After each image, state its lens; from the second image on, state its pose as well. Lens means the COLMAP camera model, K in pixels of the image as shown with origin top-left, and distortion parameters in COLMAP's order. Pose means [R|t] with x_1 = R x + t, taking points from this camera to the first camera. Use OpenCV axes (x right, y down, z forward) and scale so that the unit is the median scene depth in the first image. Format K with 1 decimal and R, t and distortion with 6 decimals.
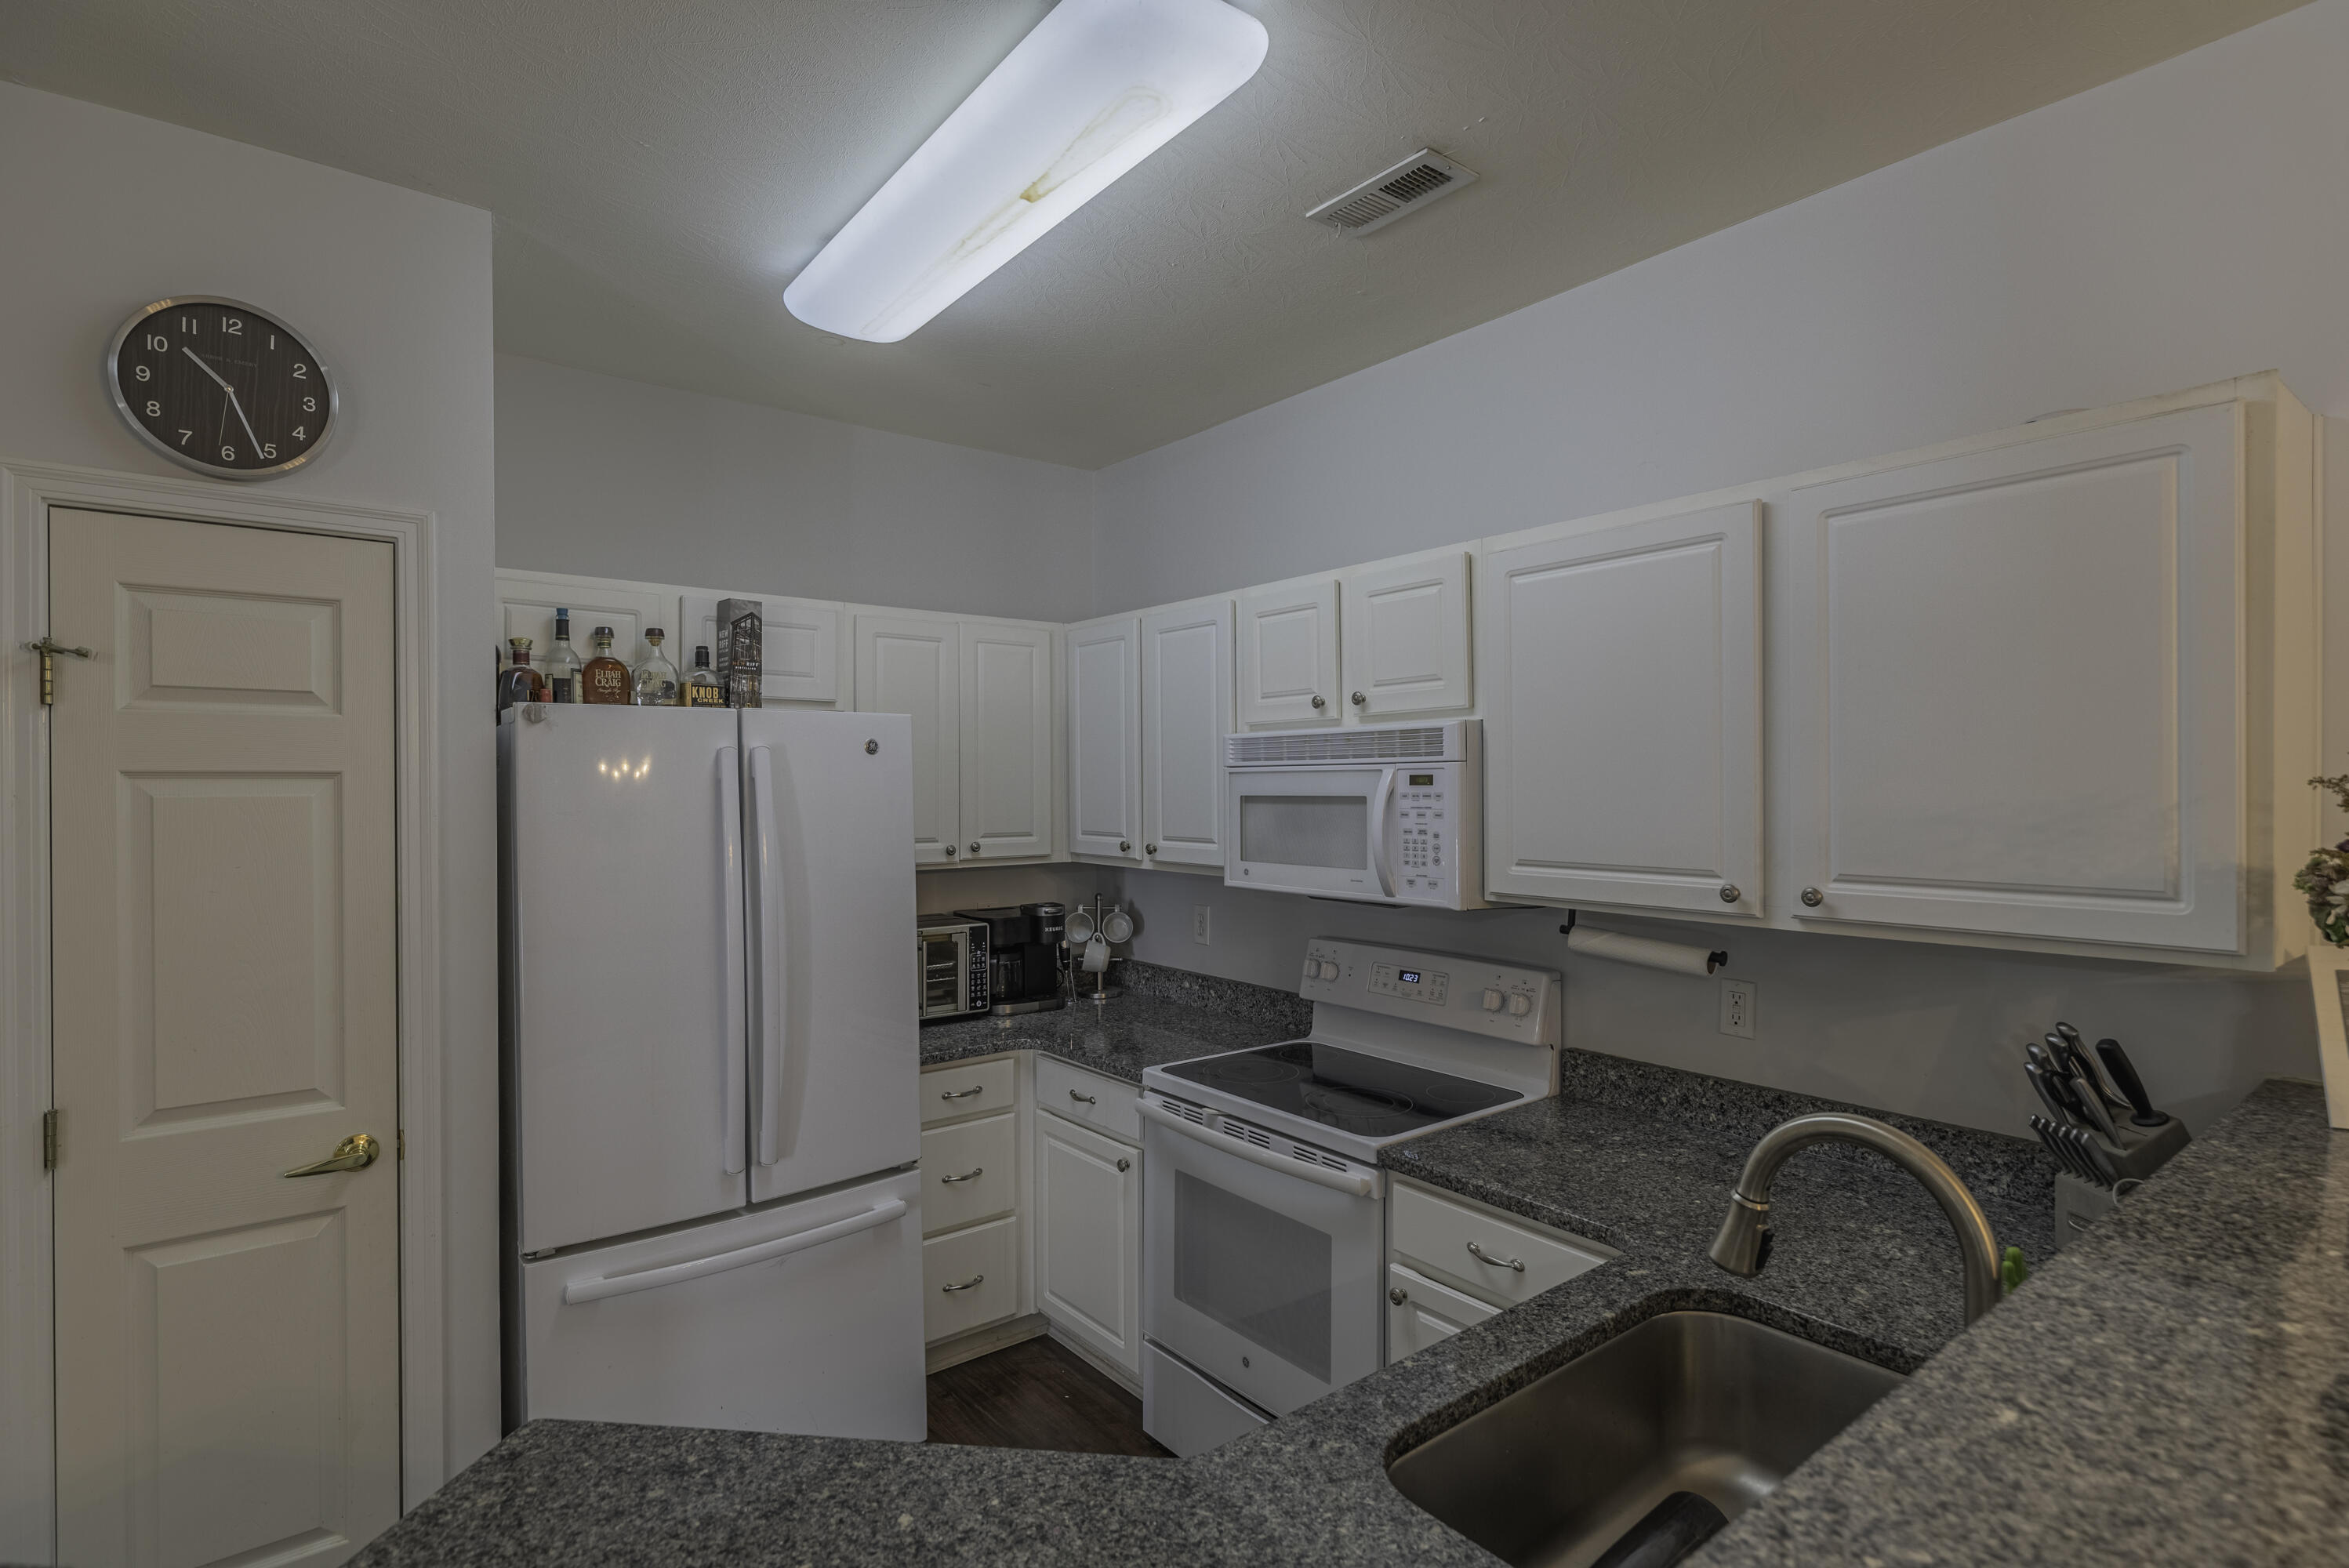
lens RADIAL K [[1137.8, 0, 1189.0], [0, 1137.8, 791.9], [0, 0, 1]] dist [-0.001738, 0.001219]
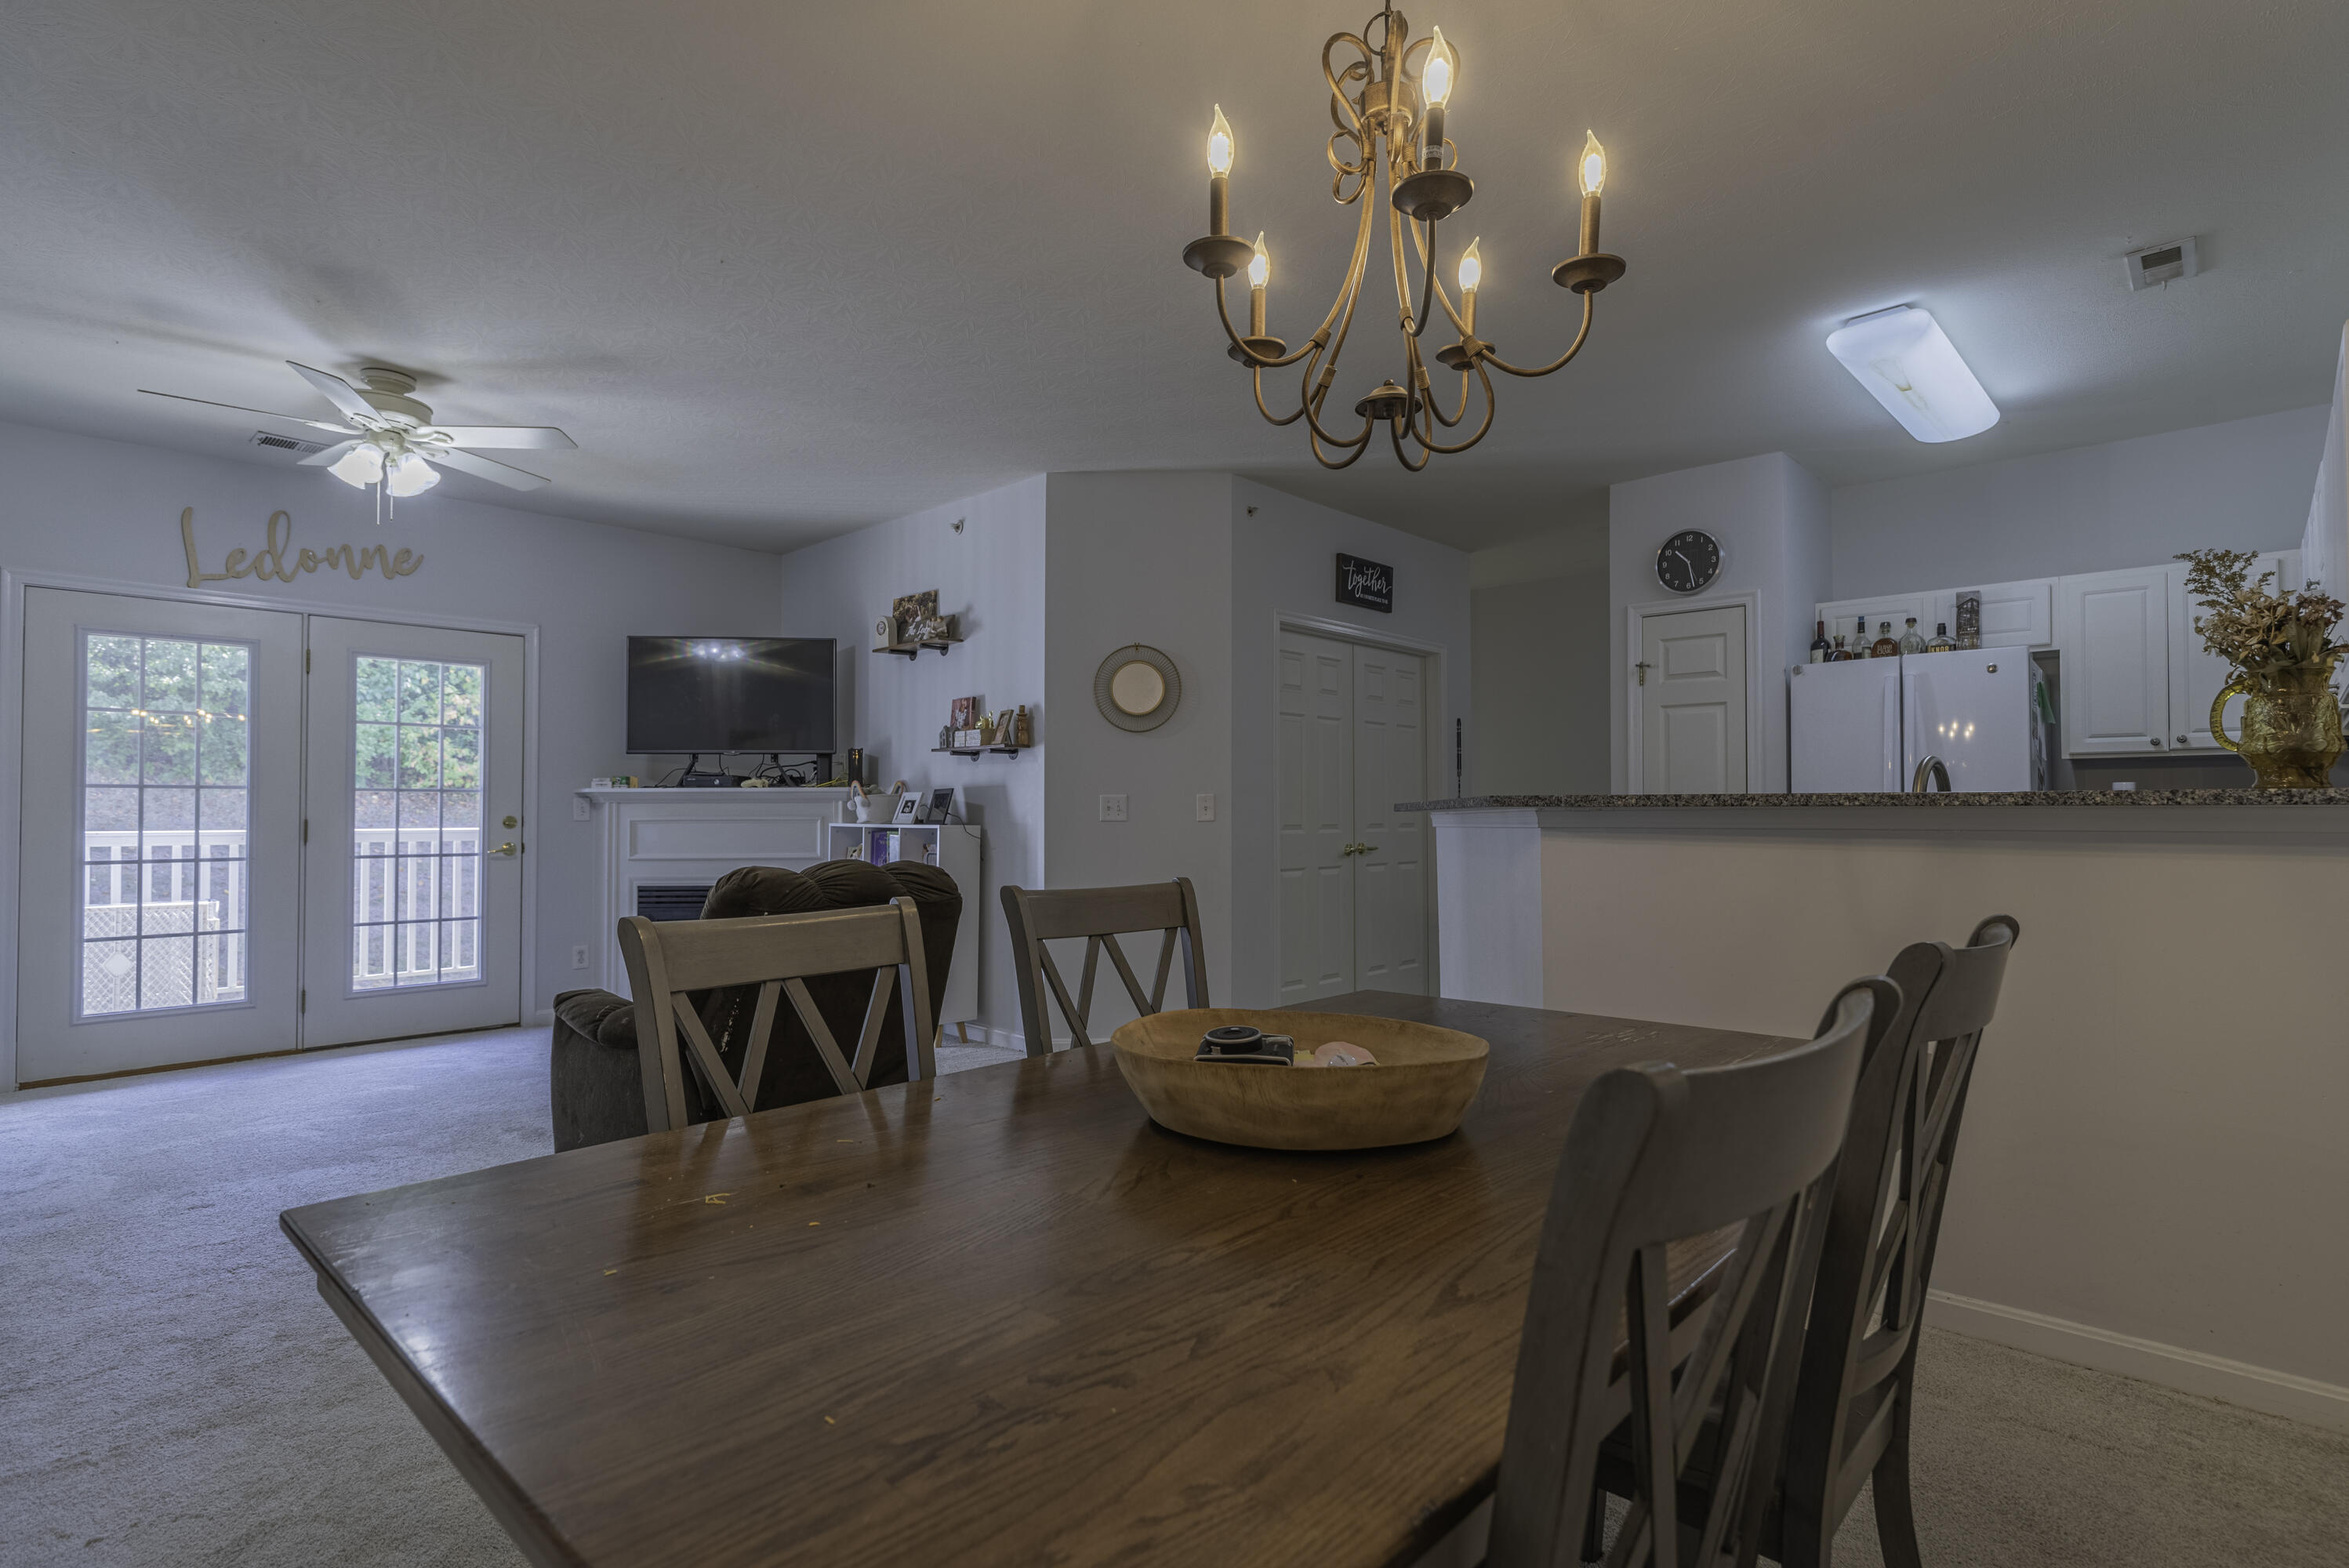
lens RADIAL K [[1137.8, 0, 1187.3], [0, 1137.8, 787.7], [0, 0, 1]] dist [-0.001738, 0.001219]
pose [[0.152447, -0.018538, -0.988138, 1.303288], [-0.006442, 0.999784, -0.019751, 0.193306], [0.988291, 0.009376, 0.152295, -0.463623]]
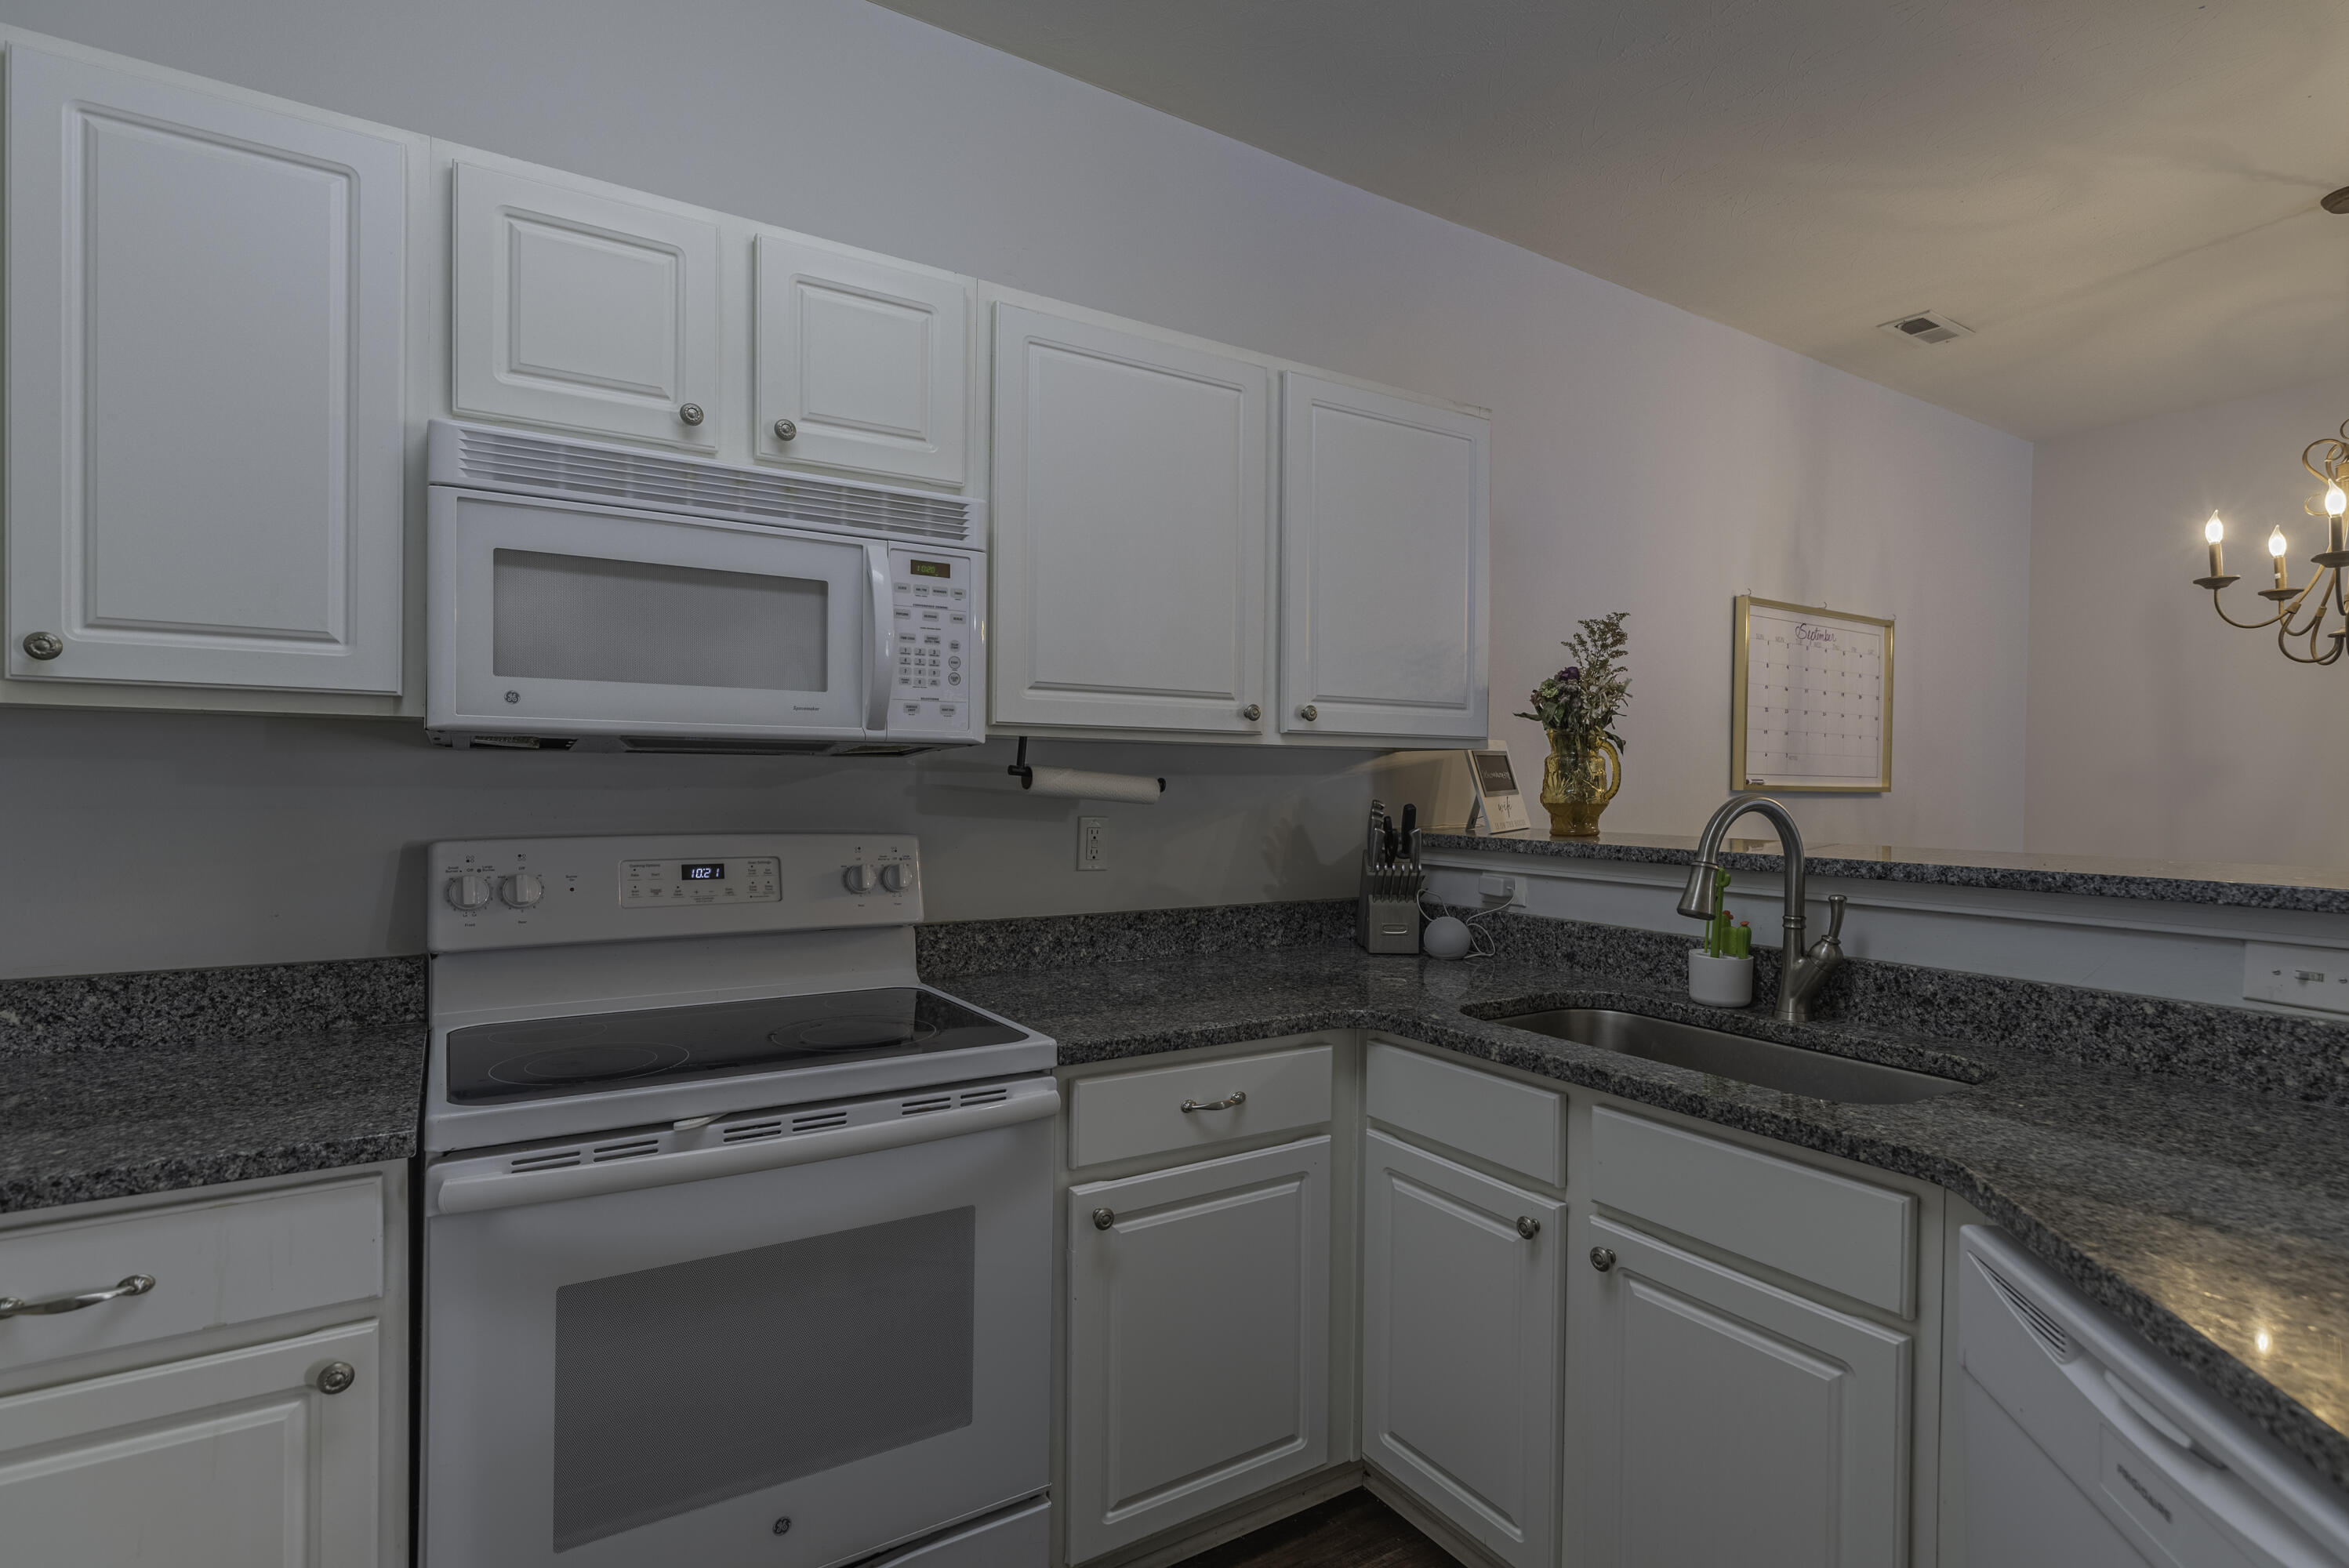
lens RADIAL K [[1137.8, 0, 1179.5], [0, 1137.8, 788.8], [0, 0, 1]] dist [-0.001738, 0.001219]
pose [[0.108827, 0.002061, 0.994059, -0.511458], [-0.002624, 0.999995, -0.001786, 0.132995], [-0.994057, -0.002414, 0.108832, 0.758787]]
